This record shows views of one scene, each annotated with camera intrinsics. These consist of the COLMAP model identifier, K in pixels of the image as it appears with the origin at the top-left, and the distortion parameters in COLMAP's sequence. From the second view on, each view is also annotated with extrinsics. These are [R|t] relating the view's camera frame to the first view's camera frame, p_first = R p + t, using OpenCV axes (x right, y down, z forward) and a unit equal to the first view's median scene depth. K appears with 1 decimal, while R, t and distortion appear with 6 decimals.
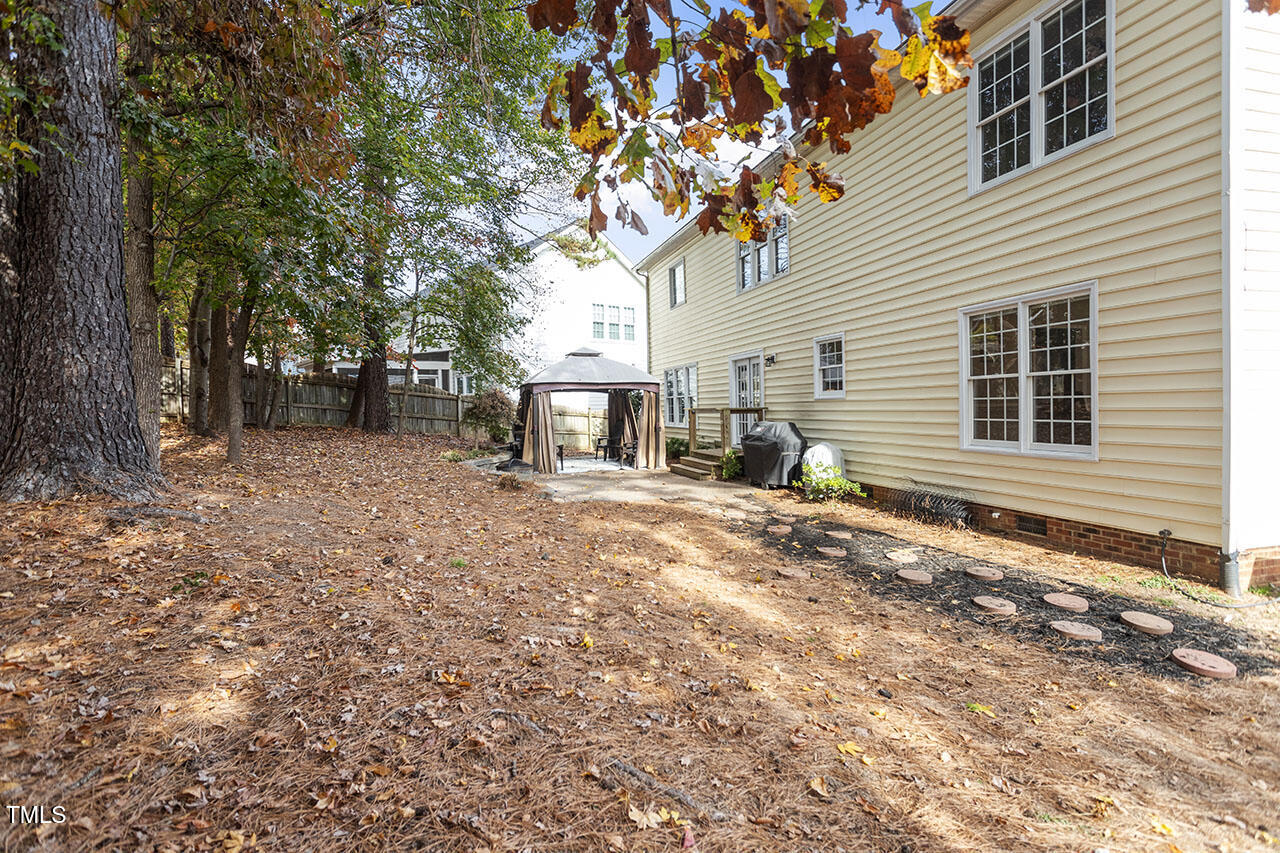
lens RADIAL K [[634.8, 0, 640.0], [0, 634.8, 426.5], [0, 0, 1]] dist [0.000016, -0.000006]
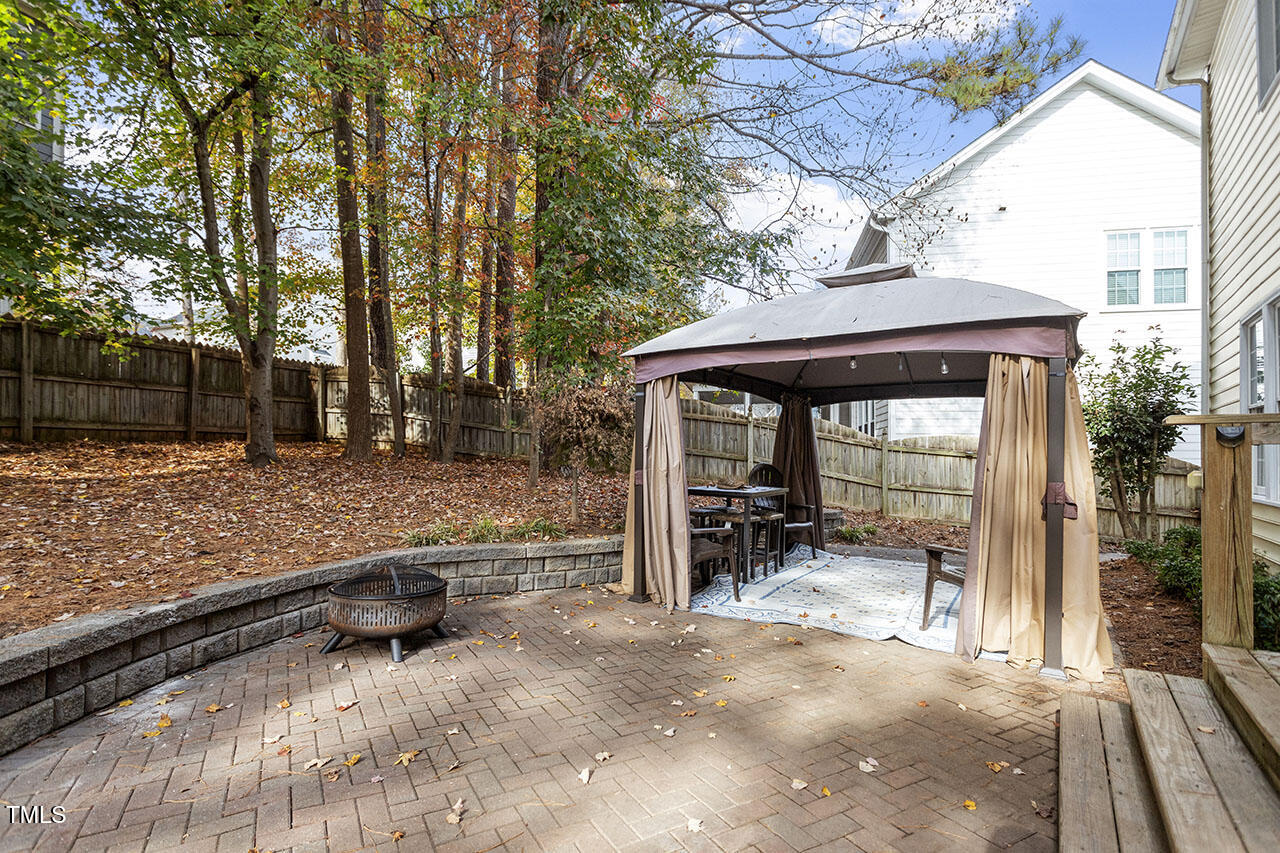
lens RADIAL K [[612.8, 0, 639.7], [0, 612.8, 459.0], [0, 0, 1]] dist [0.000006, -0.000022]
pose [[0.640444, 0.028555, -0.767474, 0.098767], [-0.044445, 0.999012, 0.000081, -0.006838], [0.766718, 0.034059, 0.641080, 0.666080]]
